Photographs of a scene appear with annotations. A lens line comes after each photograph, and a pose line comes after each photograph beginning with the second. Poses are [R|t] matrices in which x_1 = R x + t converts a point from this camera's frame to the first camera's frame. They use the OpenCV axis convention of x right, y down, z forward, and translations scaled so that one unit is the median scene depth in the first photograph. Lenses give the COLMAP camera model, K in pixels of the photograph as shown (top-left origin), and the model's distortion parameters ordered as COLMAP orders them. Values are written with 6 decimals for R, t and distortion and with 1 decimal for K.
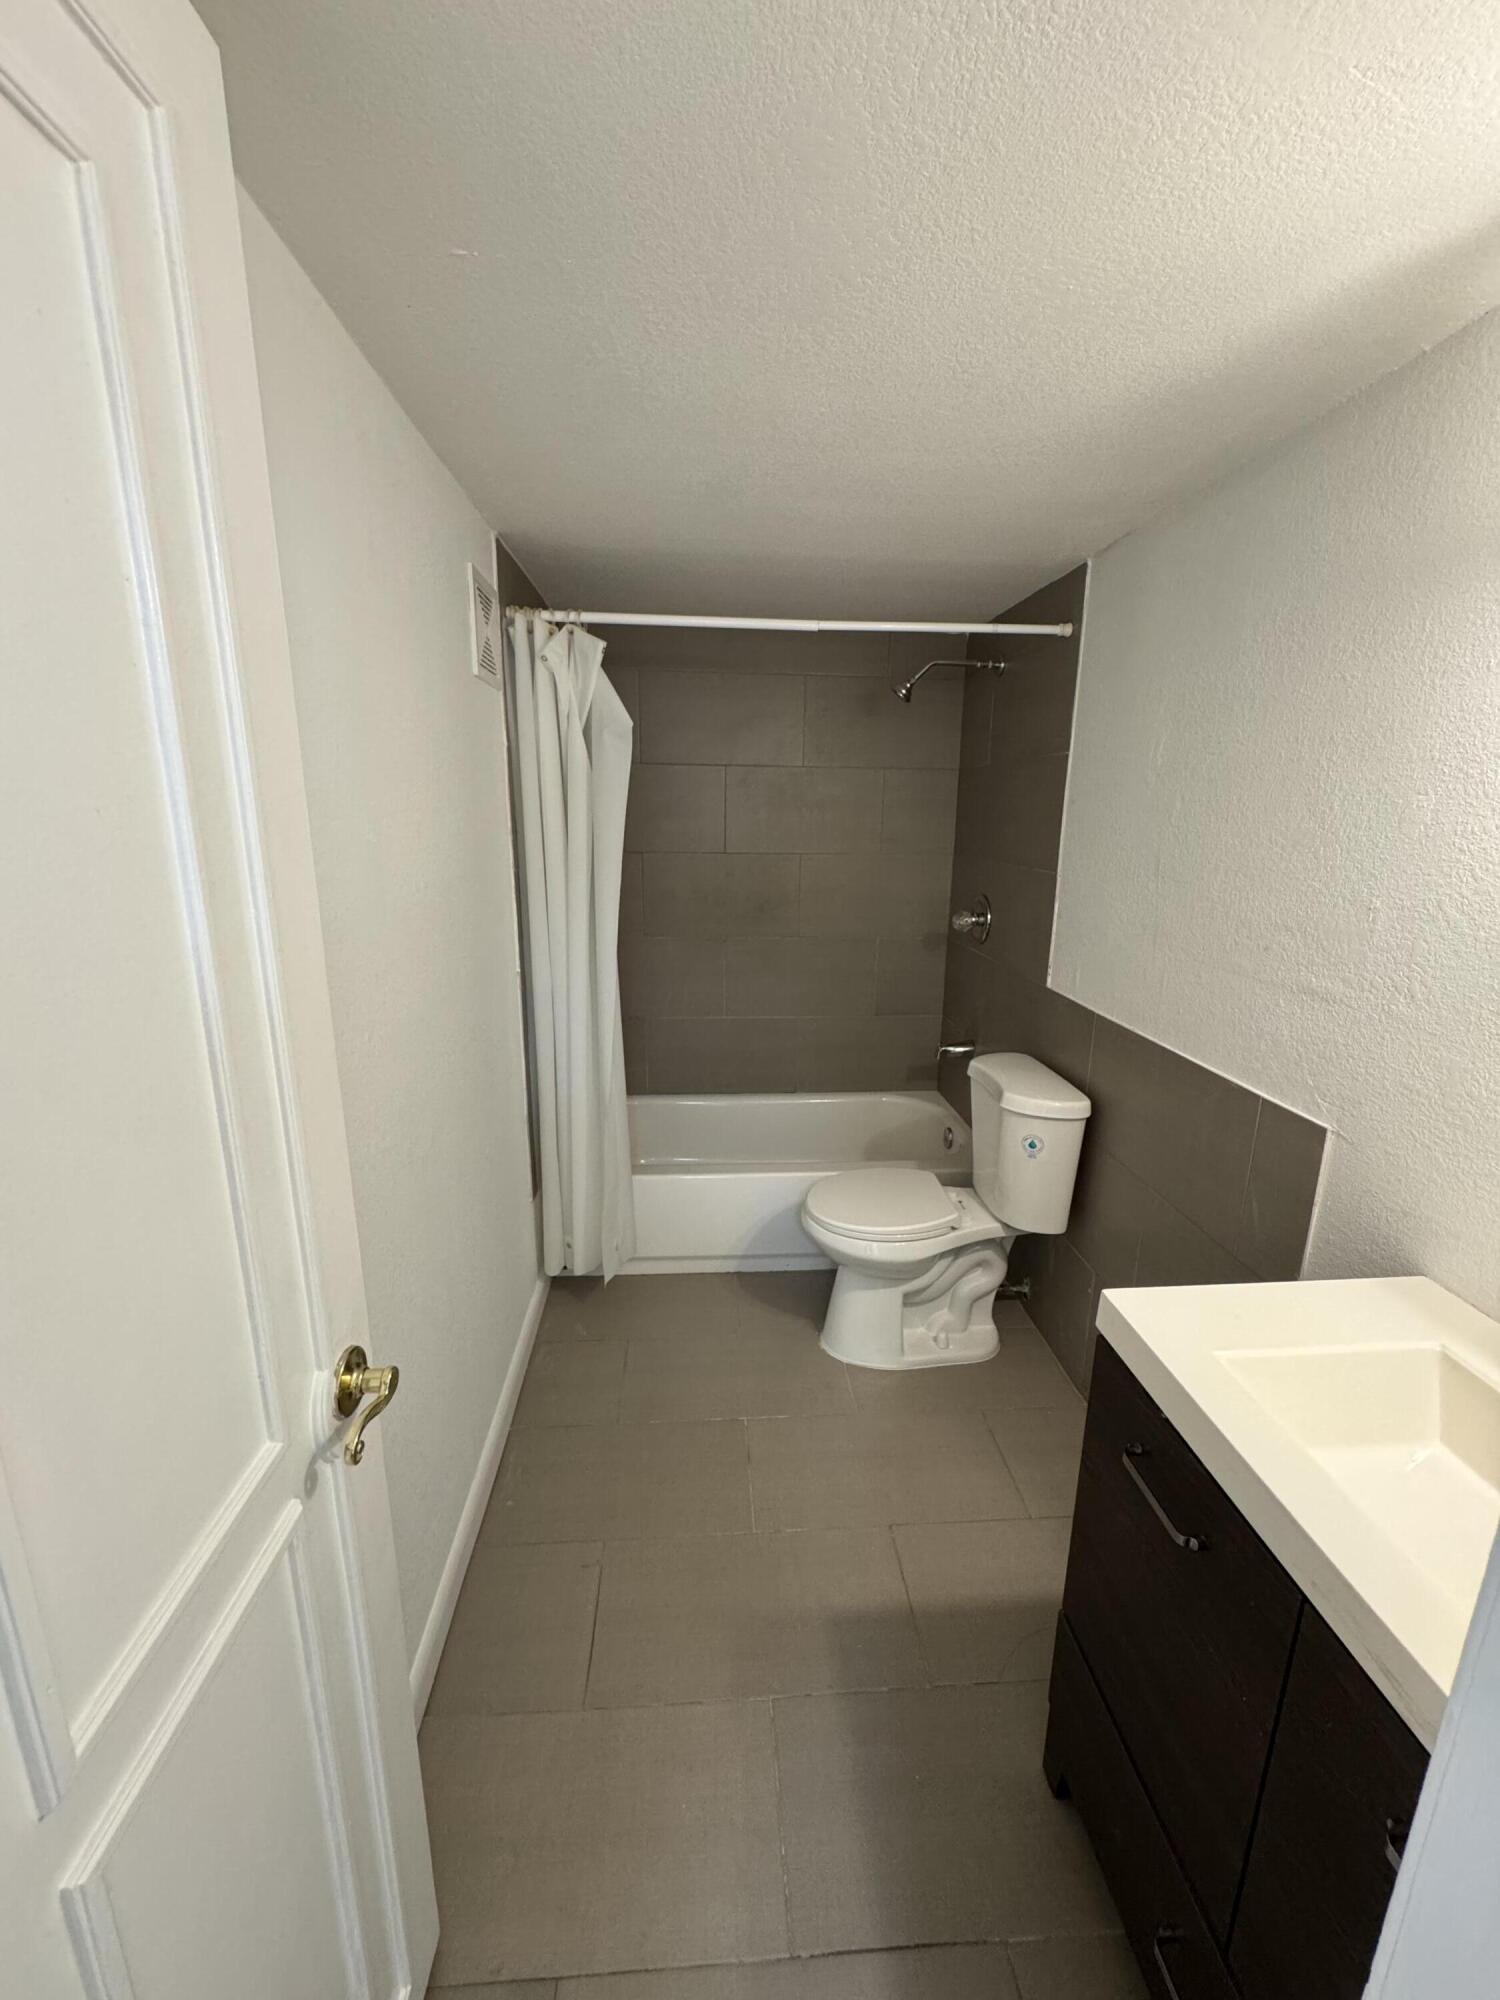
lens RADIAL K [[787.6, 0, 754.3], [0, 787.6, 1000.8], [0, 0, 1]] dist [-0.001636, 0.000612]
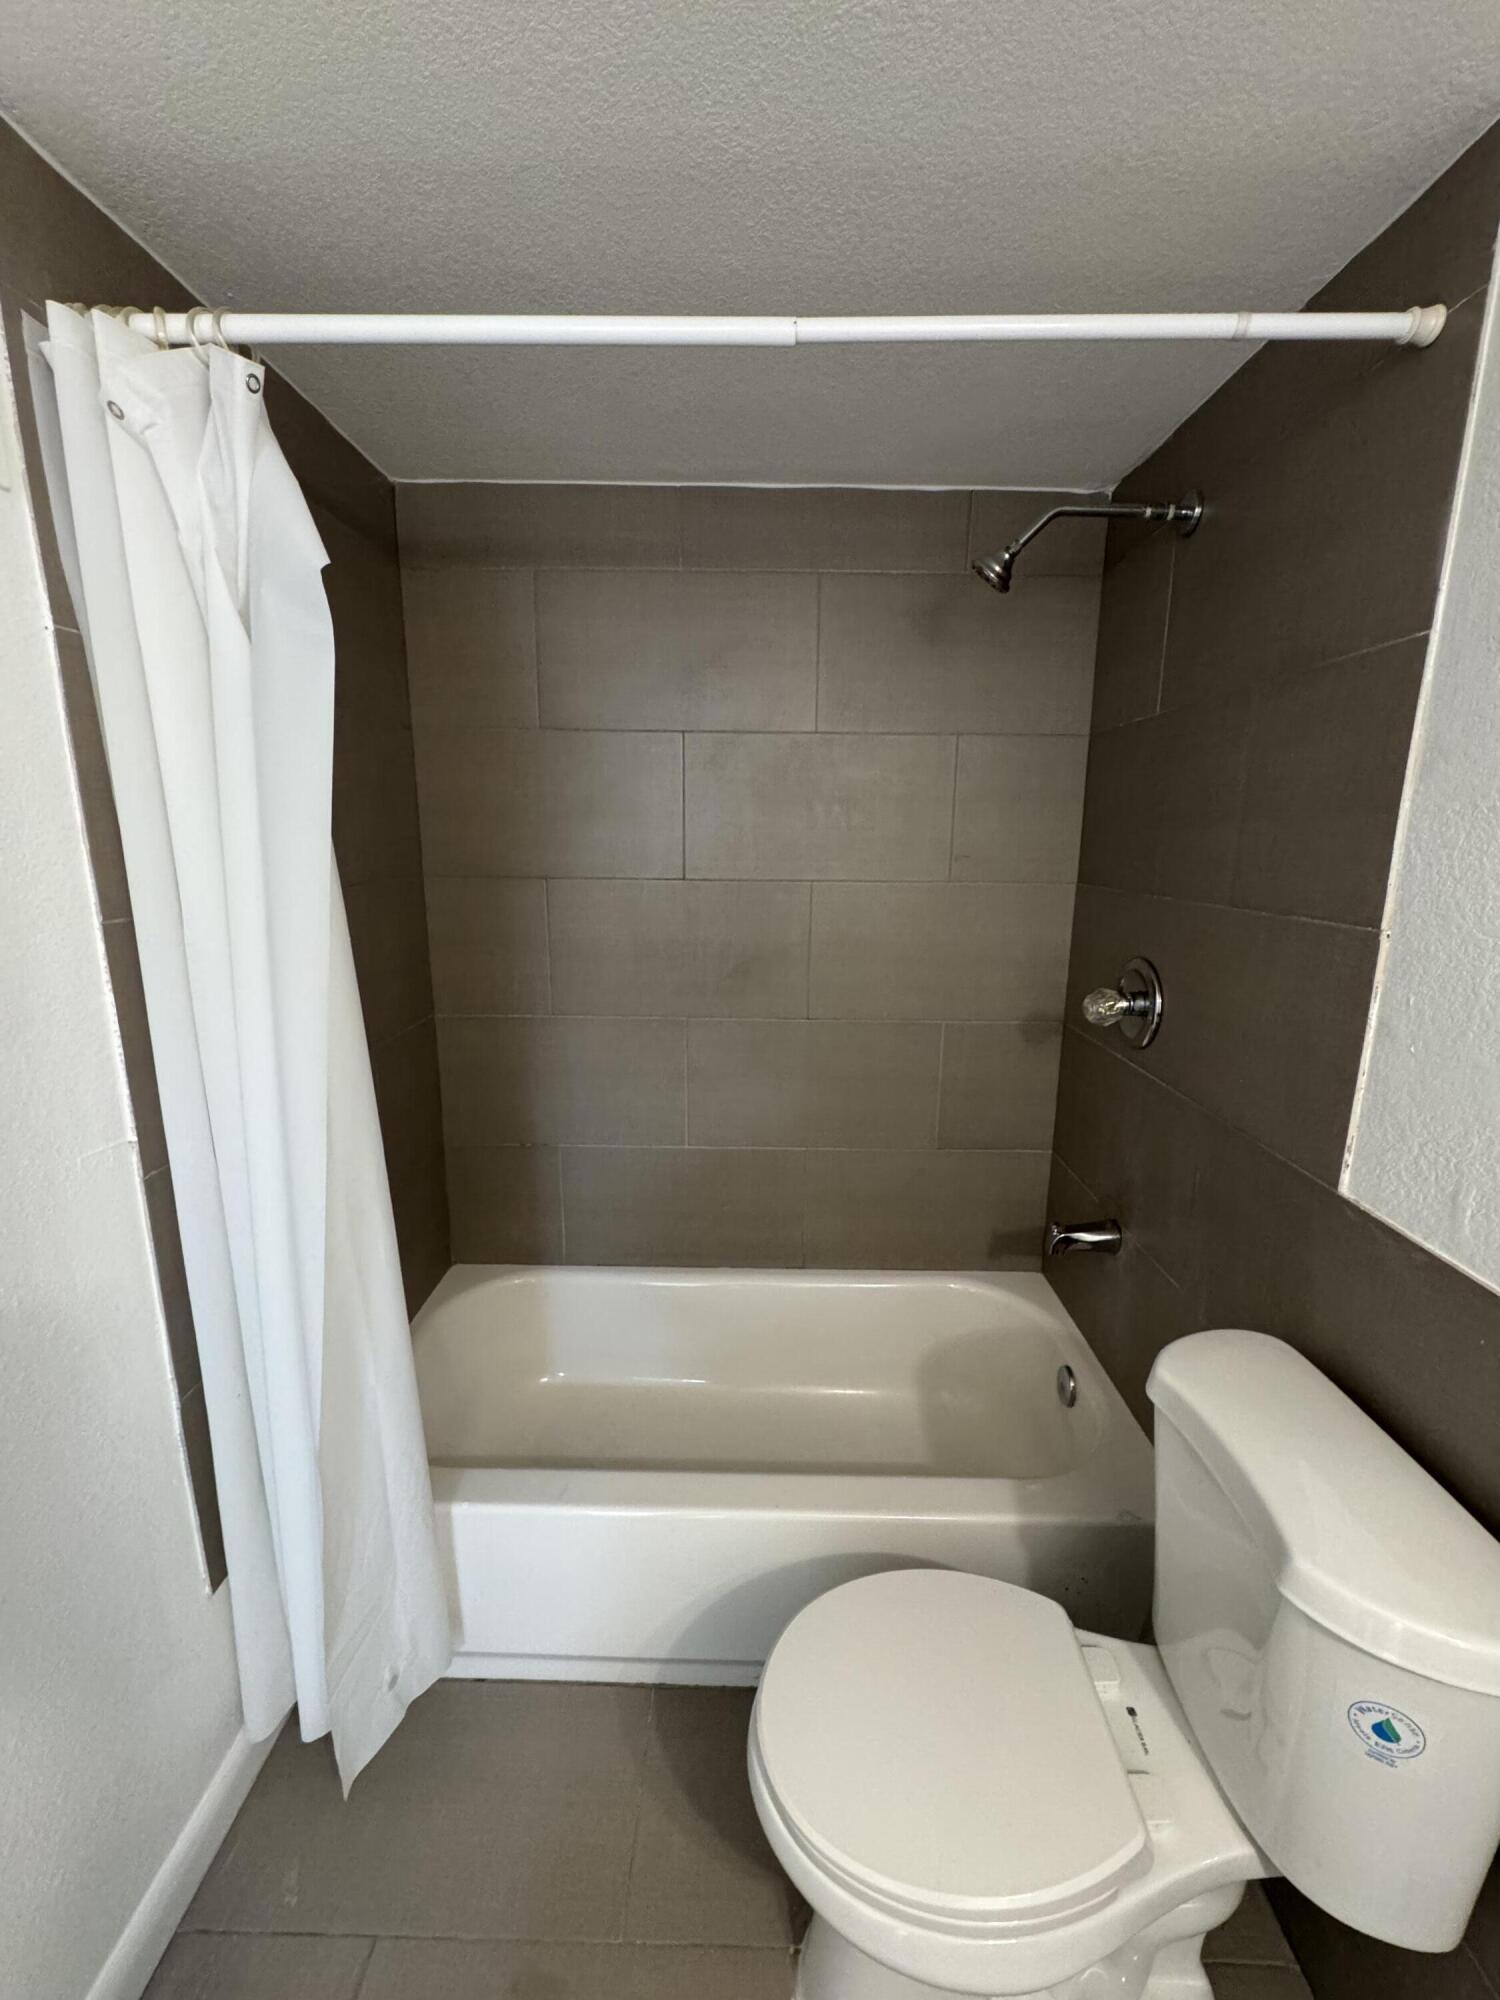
lens RADIAL K [[787.6, 0, 754.3], [0, 787.6, 1000.8], [0, 0, 1]] dist [-0.001636, 0.000612]
pose [[0.996240, 0.013277, -0.085609, 0.078894], [-0.015714, 0.999488, -0.027855, -0.092395], [0.085195, 0.029095, 0.995939, 0.475136]]
